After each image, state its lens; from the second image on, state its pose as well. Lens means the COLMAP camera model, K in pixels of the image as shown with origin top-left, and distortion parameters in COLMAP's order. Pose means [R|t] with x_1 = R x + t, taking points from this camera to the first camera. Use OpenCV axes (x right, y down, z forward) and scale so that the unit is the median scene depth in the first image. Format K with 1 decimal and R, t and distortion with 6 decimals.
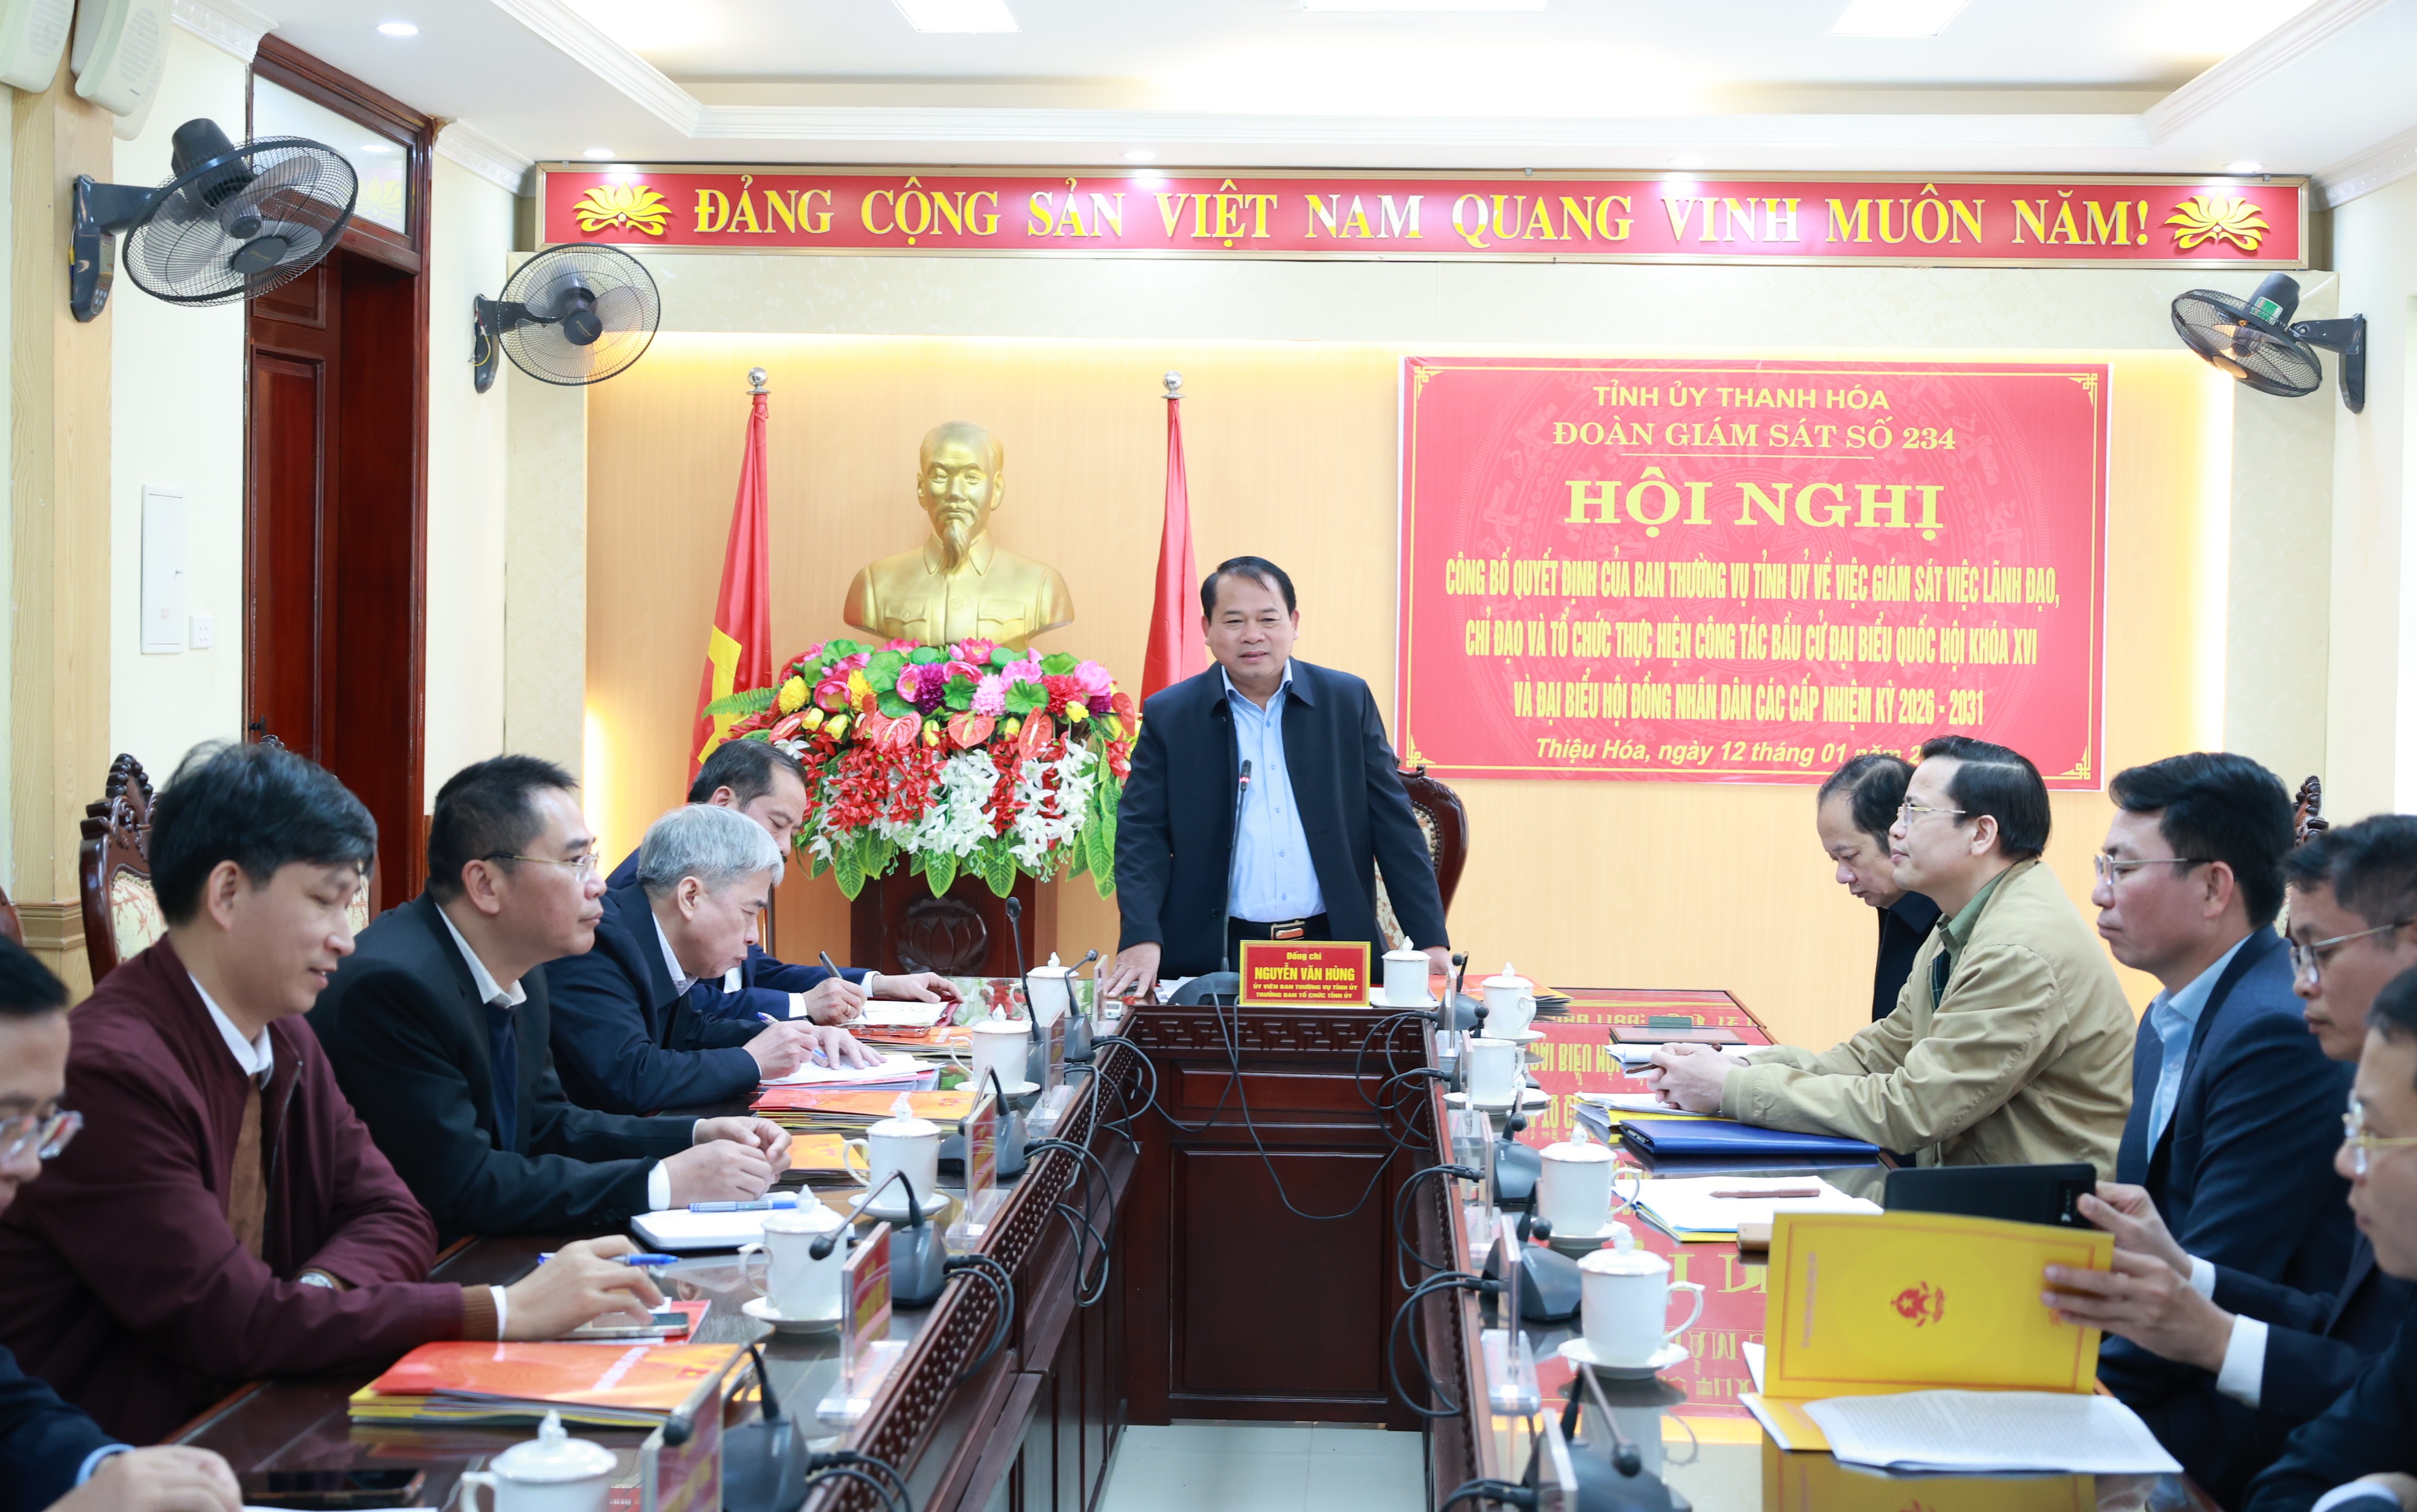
lens RADIAL K [[3580.7, 0, 1208.6], [0, 3580.7, 754.3], [0, 0, 1]] dist [-0.005267, 0.000000]
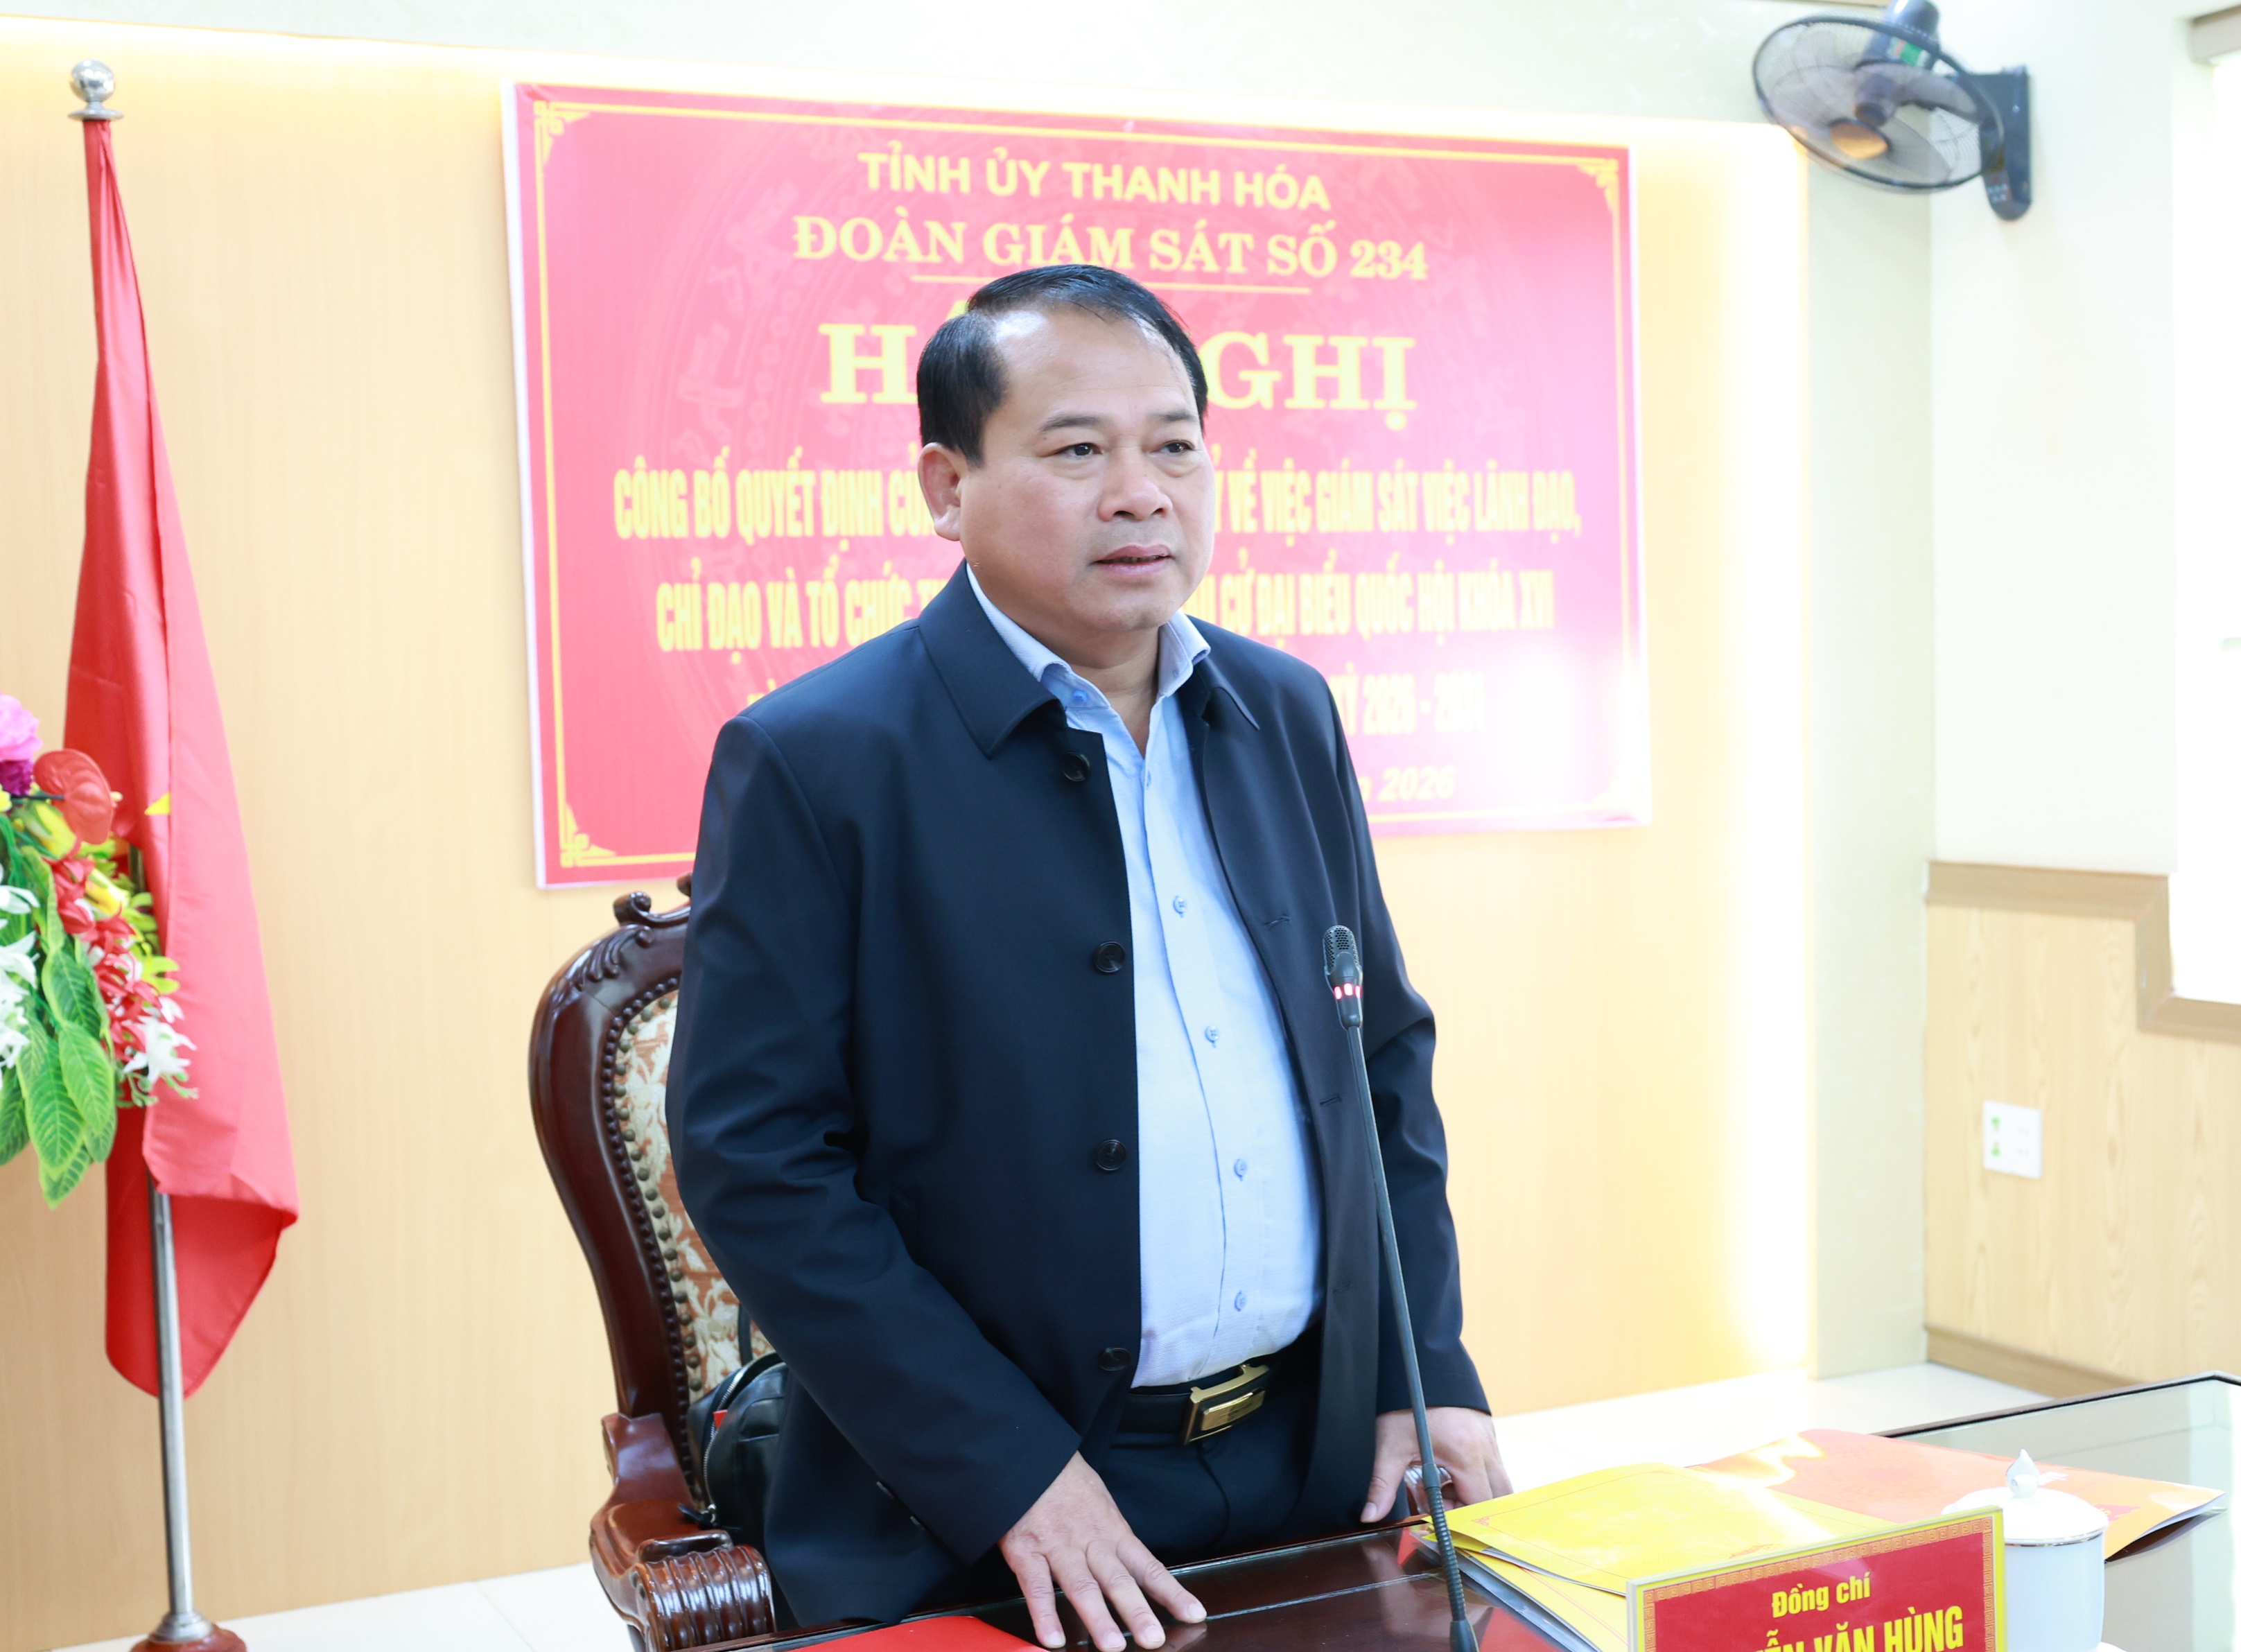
lens RADIAL K [[2943.9, 0, 1121.0], [0, 2943.9, 832.6], [0, 0, 1]] dist [0.013685, 0.000000]
pose [[0.866208, -0.067791, 0.495063, -0.089866], [0.062439, 0.997674, 0.027366, -0.008267], [-0.495766, 0.007207, 0.868426, 0.589412]]
